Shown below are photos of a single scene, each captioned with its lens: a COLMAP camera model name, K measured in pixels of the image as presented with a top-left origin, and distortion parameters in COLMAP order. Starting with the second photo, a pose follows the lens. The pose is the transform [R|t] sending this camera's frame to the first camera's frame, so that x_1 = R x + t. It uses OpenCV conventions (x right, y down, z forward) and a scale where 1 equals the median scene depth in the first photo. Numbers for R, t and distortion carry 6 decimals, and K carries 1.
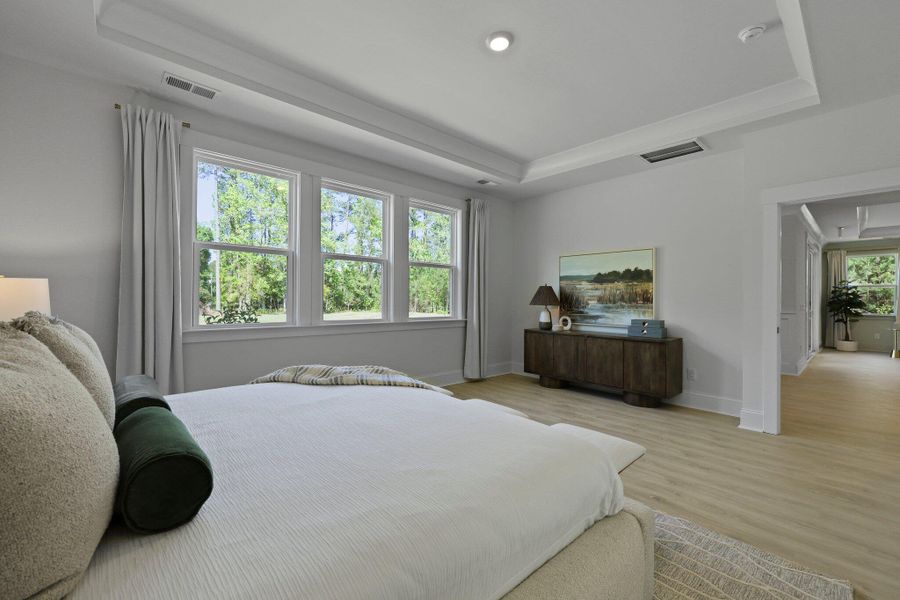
lens RADIAL K [[363.7, 0, 450.8], [0, 363.7, 293.8], [0, 0, 1]] dist [0.004294, -0.000940]
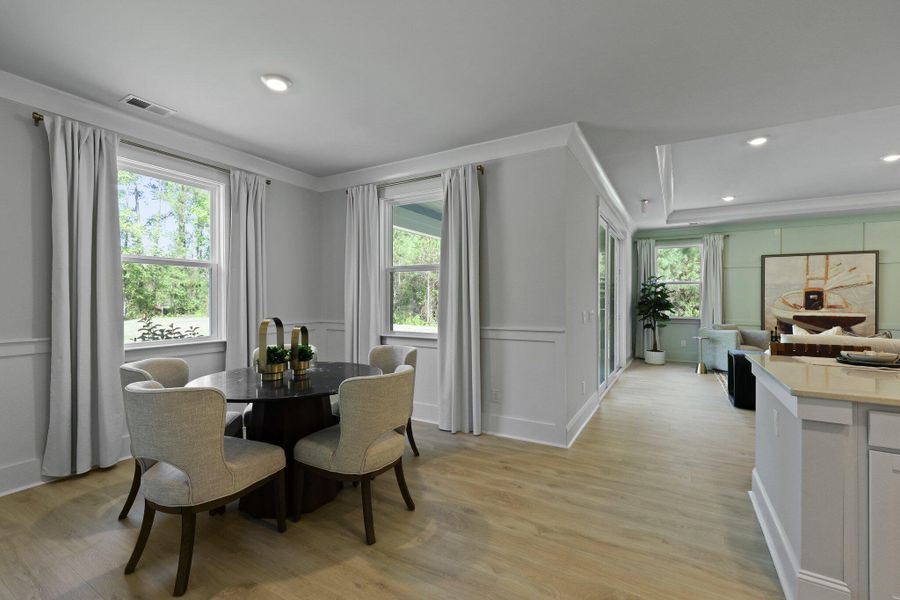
lens RADIAL K [[395.1, 0, 452.0], [0, 395.1, 297.2], [0, 0, 1]] dist [-0.003039, 0.001605]
pose [[0.946980, -0.010382, 0.321124, 0.275860], [0.006678, 0.999898, 0.012633, -0.002946], [-0.321222, -0.009819, 0.946953, 0.231330]]
